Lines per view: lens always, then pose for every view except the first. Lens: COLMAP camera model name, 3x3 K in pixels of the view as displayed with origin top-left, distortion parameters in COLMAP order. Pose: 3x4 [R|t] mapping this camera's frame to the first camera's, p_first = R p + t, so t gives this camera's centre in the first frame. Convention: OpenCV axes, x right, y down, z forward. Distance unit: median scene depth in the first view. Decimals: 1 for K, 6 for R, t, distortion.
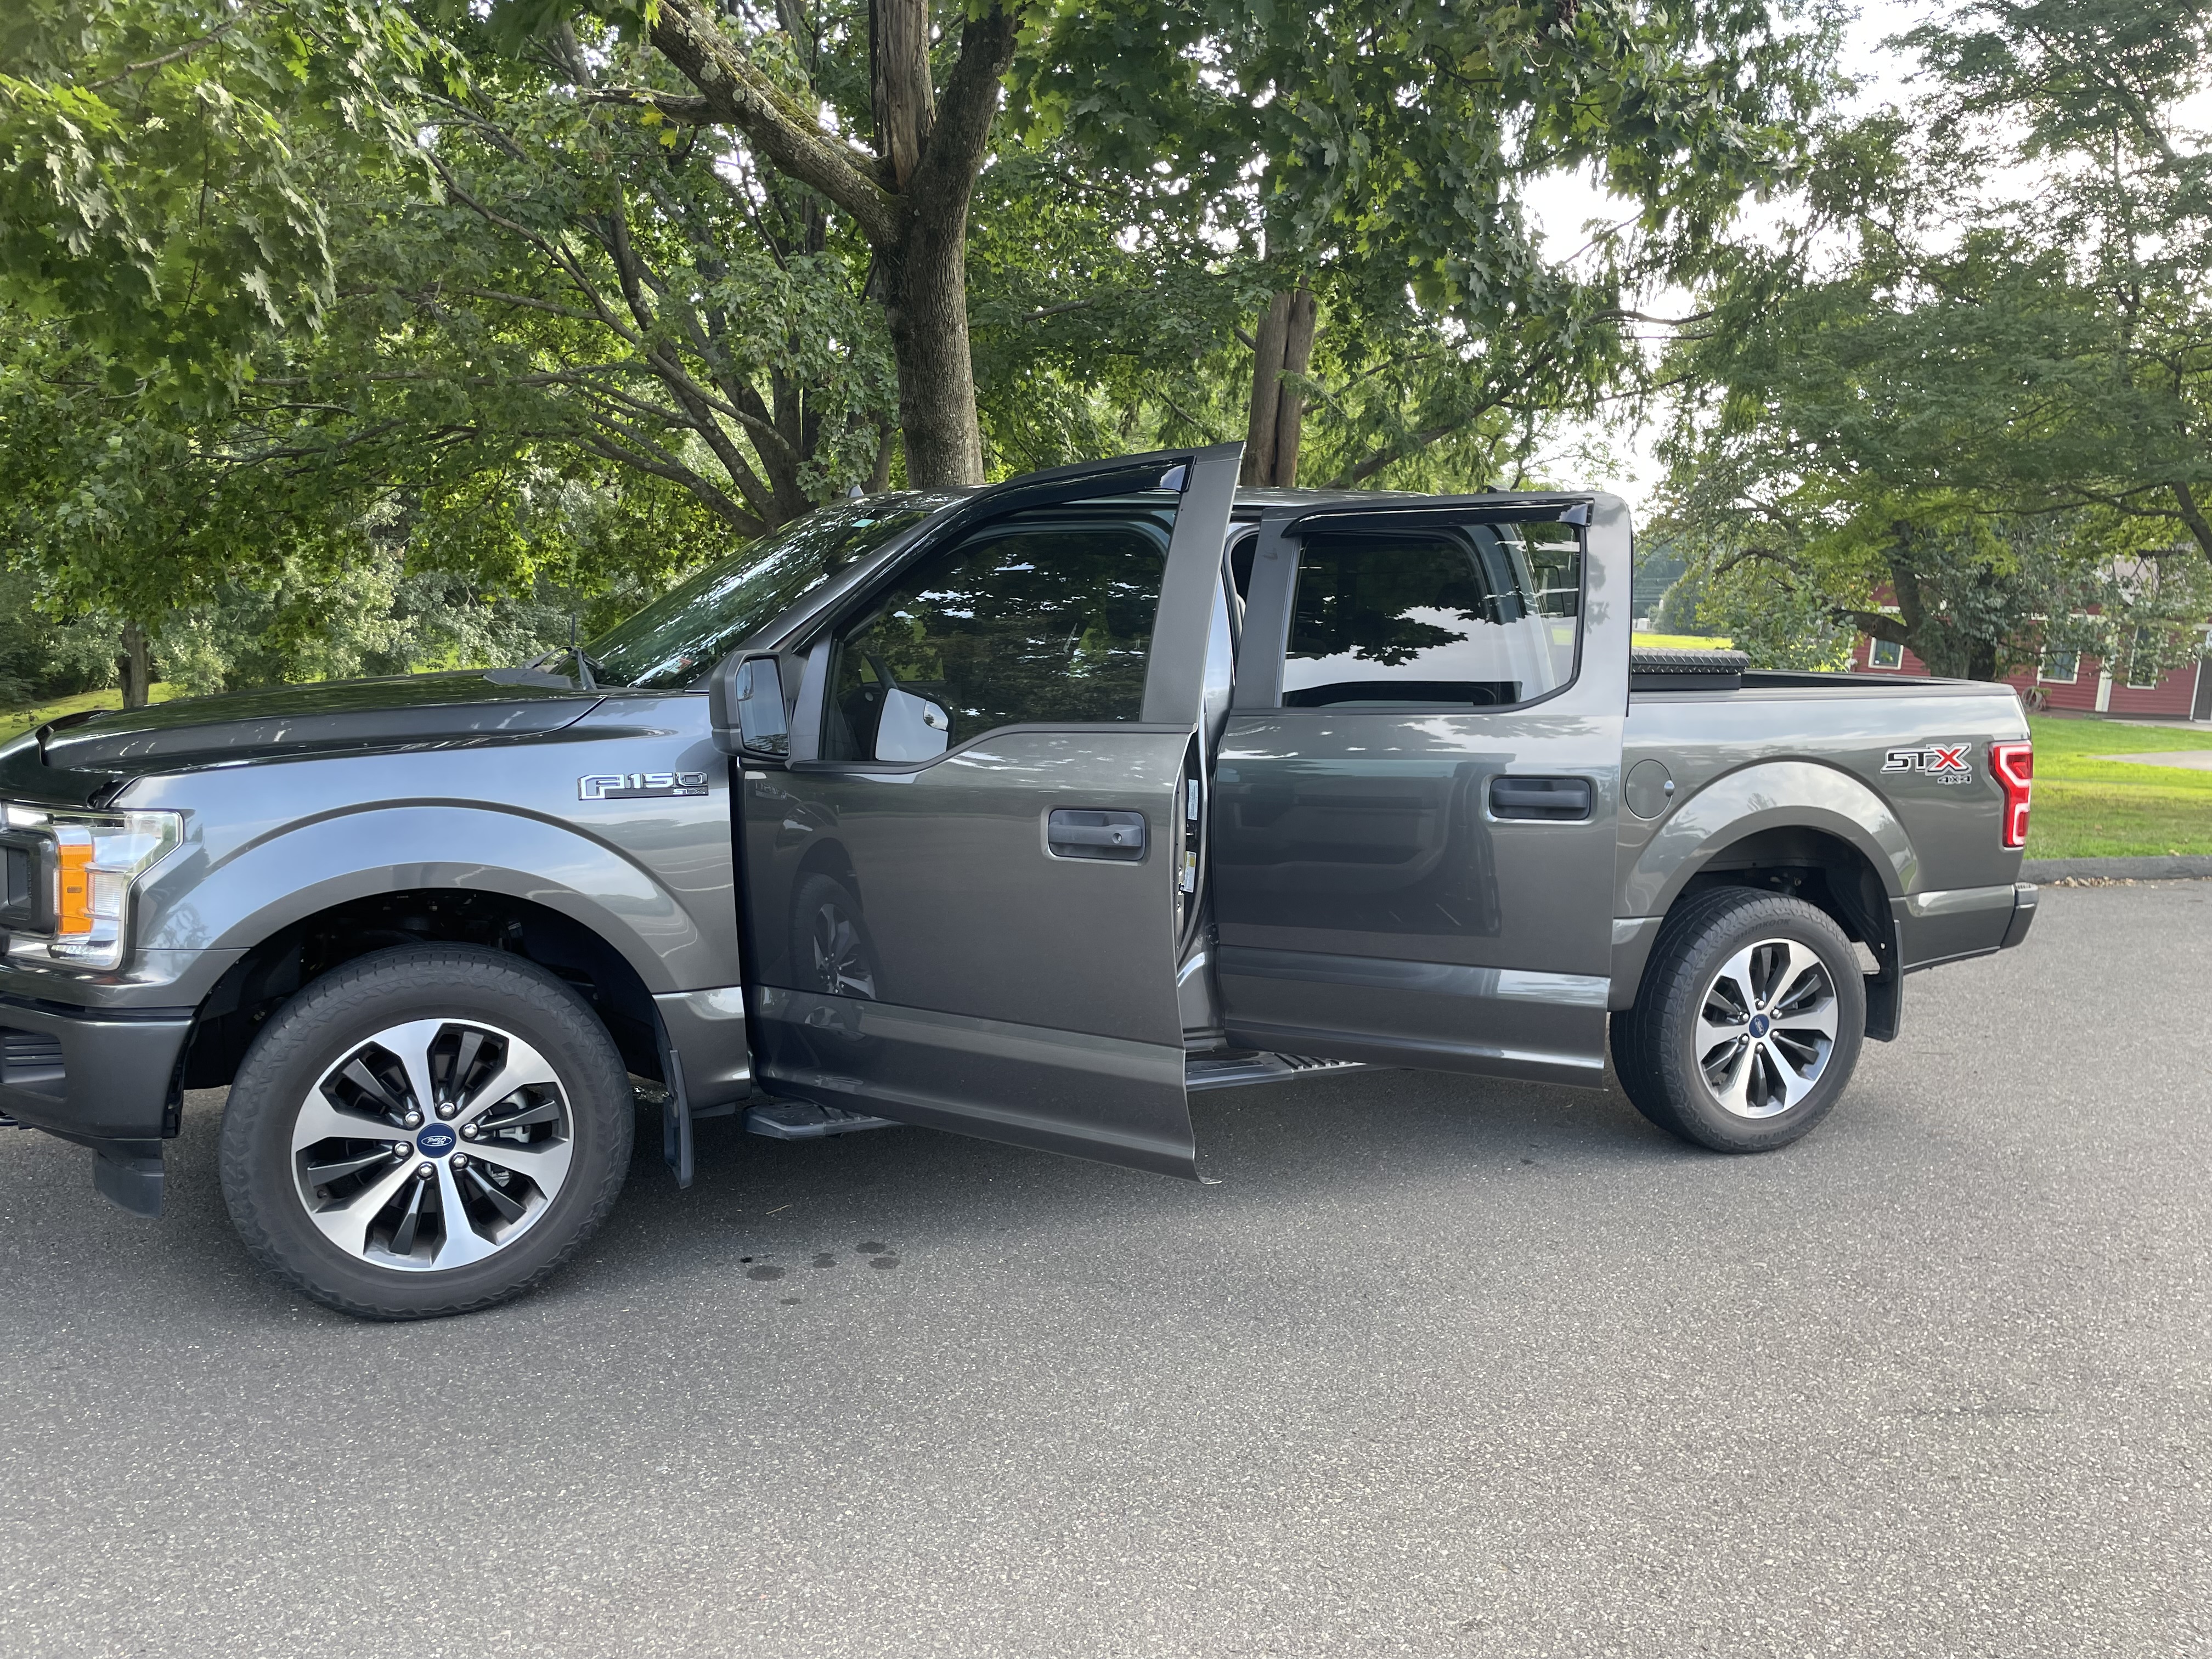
lens RADIAL K [[1636.6, 0, 1118.5], [0, 1636.6, 813.7], [0, 0, 1]] dist [0.099041, -0.132337]
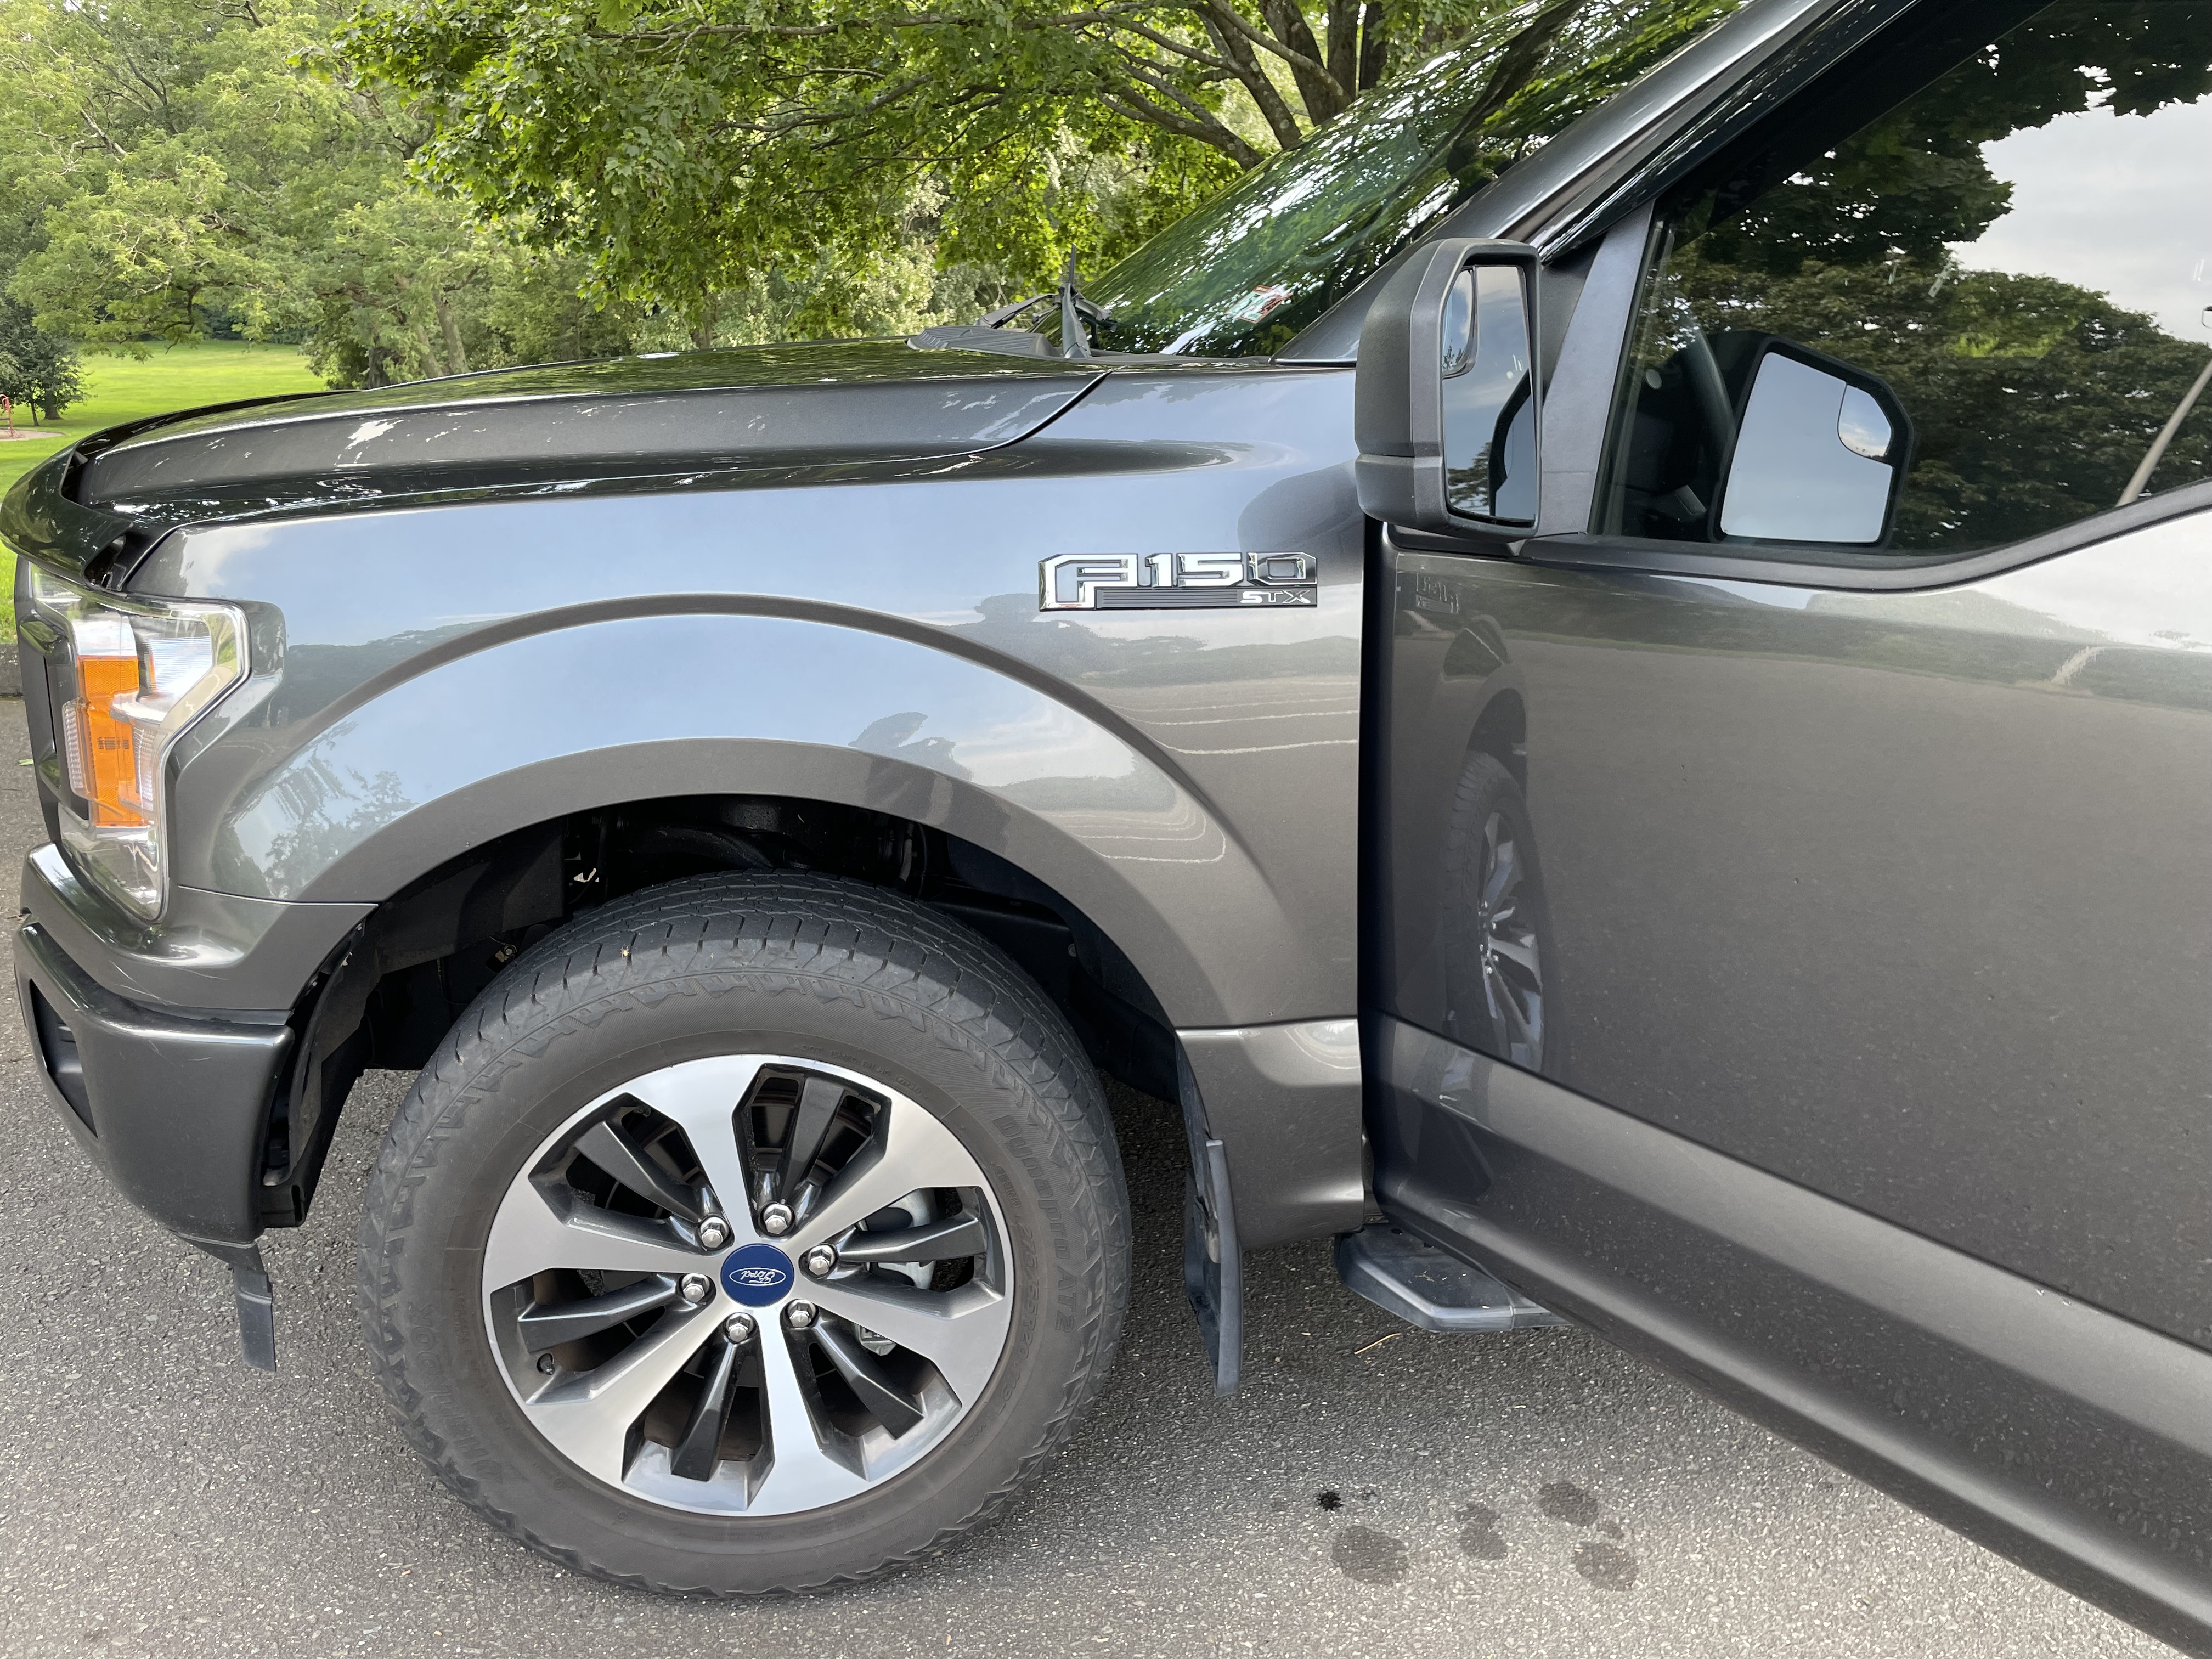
lens RADIAL K [[1696.6, 0, 1110.0], [0, 1696.6, 812.6], [0, 0, 1]] dist [0.107343, -0.182230]
pose [[0.952418, 0.087093, -0.292089, -0.165613], [-0.038036, 0.984777, 0.169610, -0.032455], [0.302414, -0.150430, 0.941231, 0.551658]]
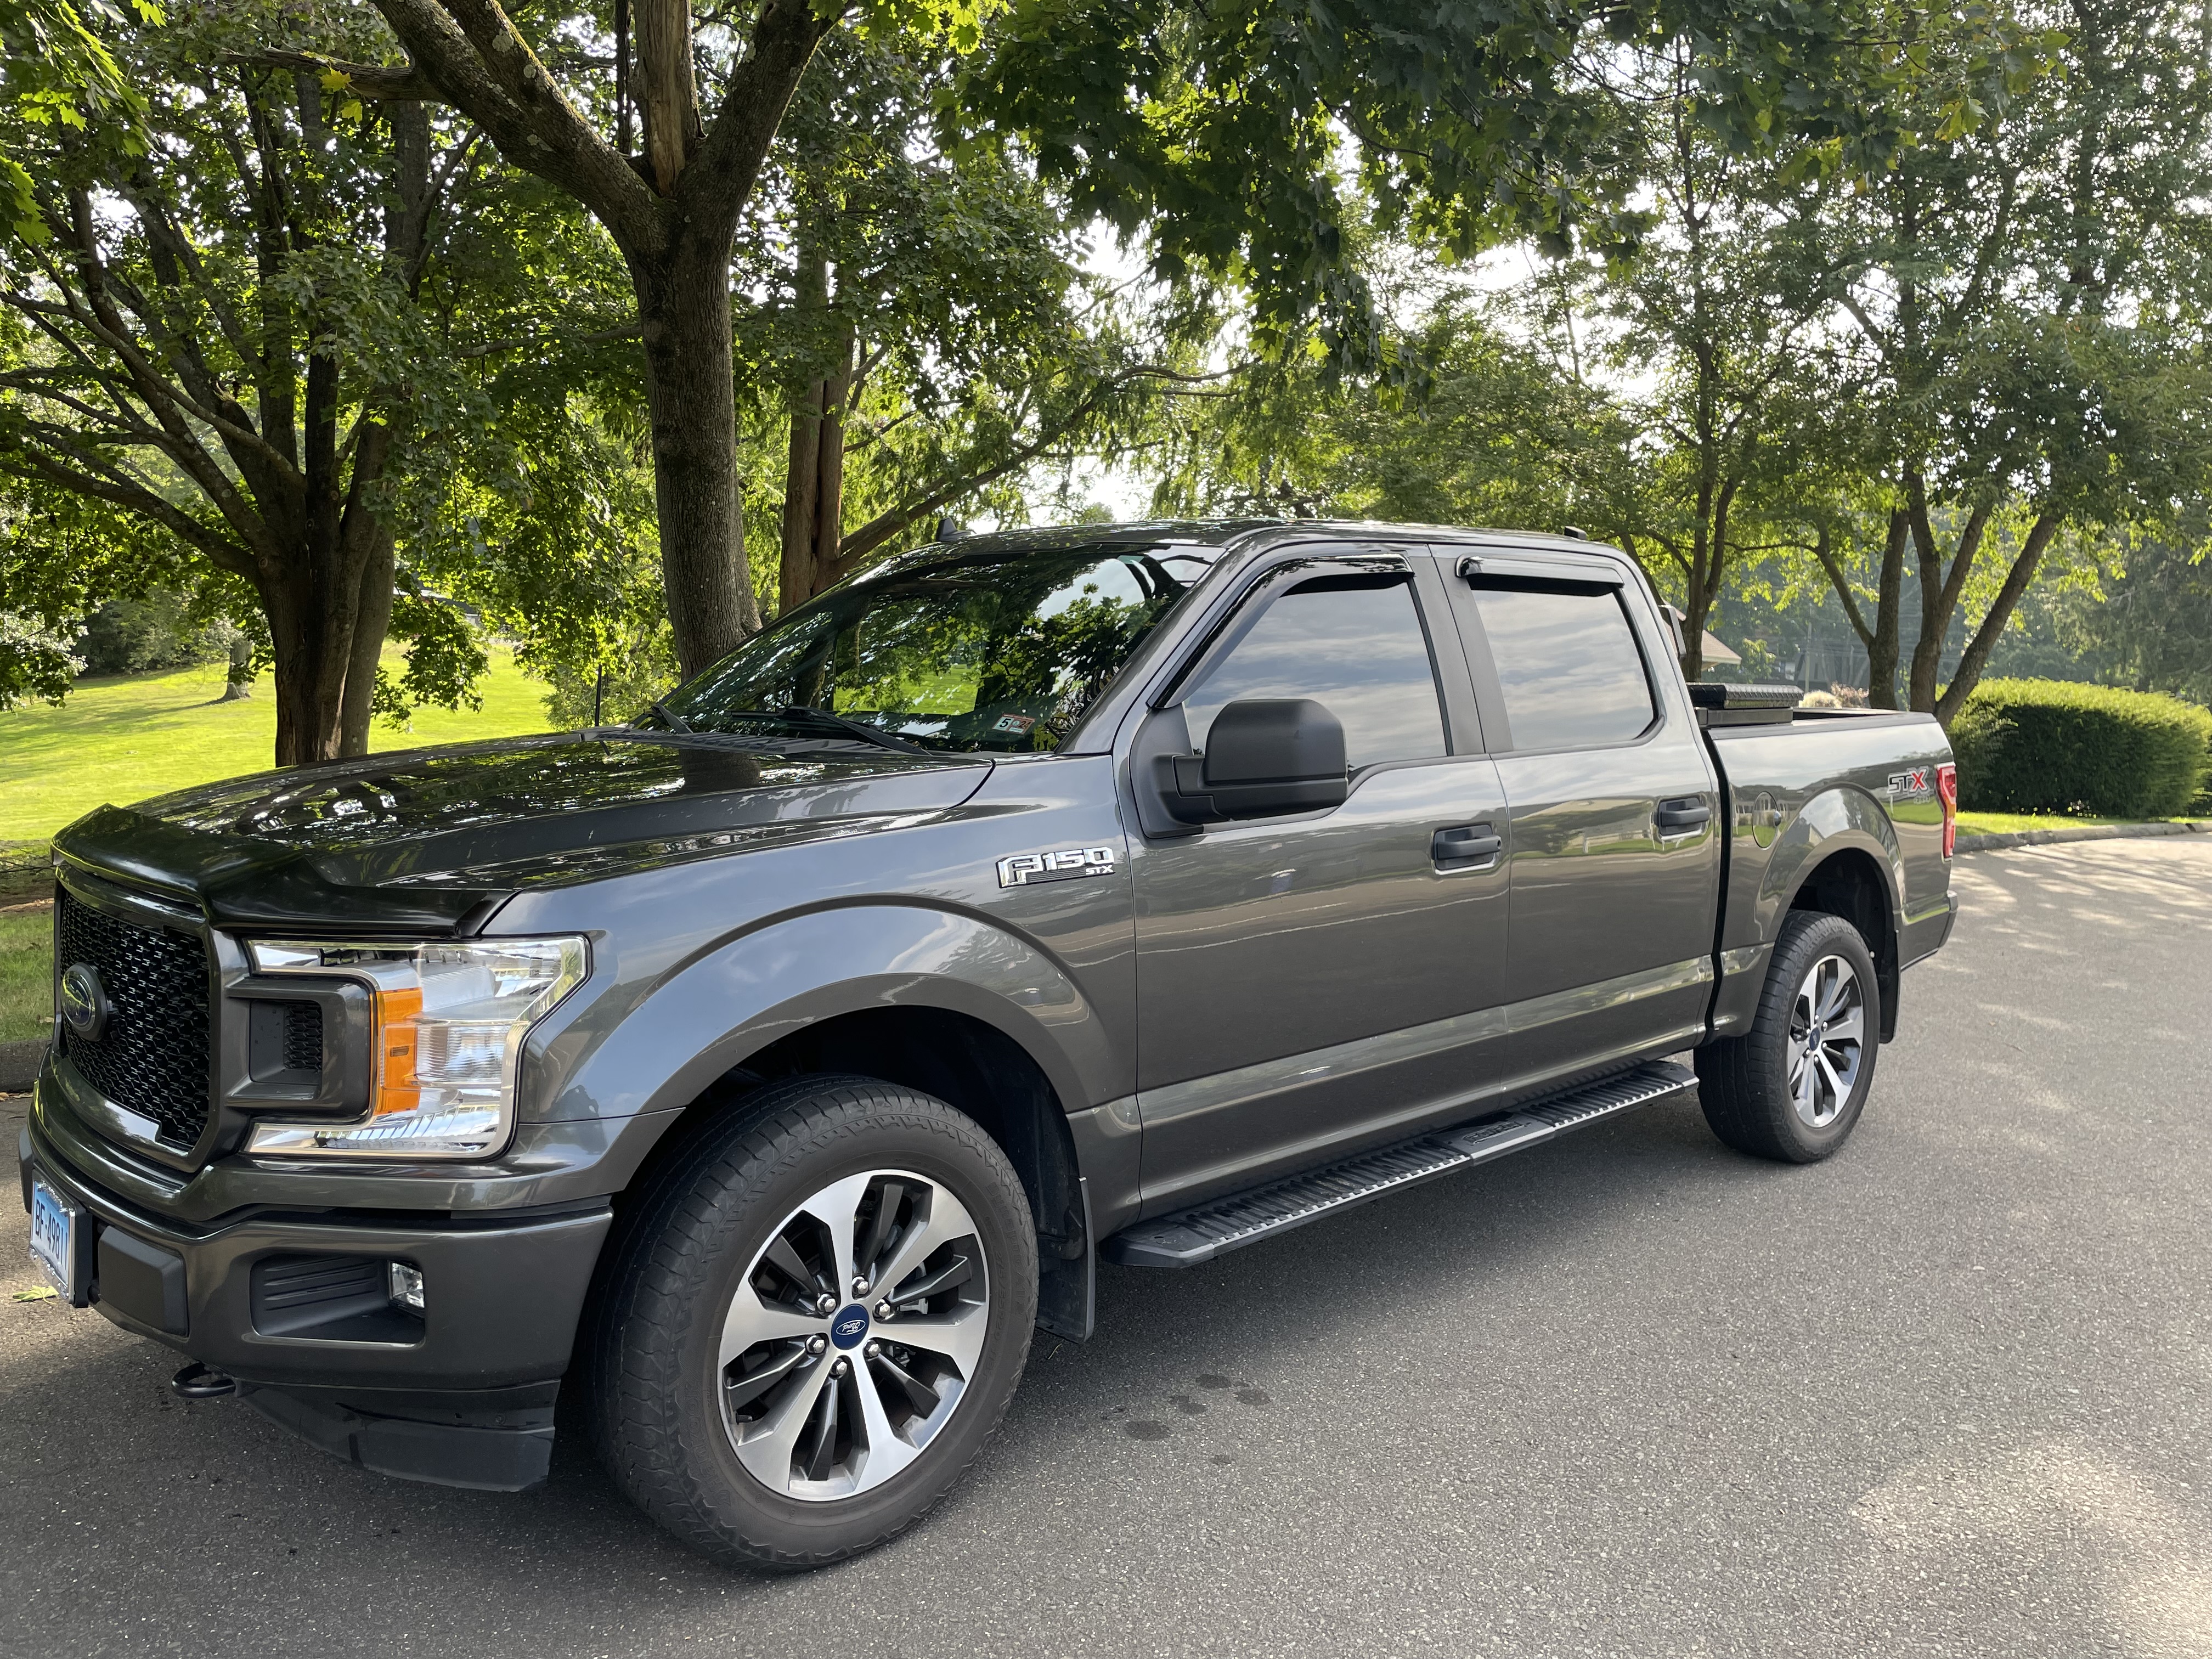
lens RADIAL K [[1643.5, 0, 1139.1], [0, 1643.5, 787.2], [0, 0, 1]] dist [0.087028, -0.109529]
pose [[0.944111, -0.036573, 0.327593, -0.518281], [0.049687, 0.998260, -0.031748, -0.028470], [-0.325862, 0.046250, 0.944285, 0.187602]]
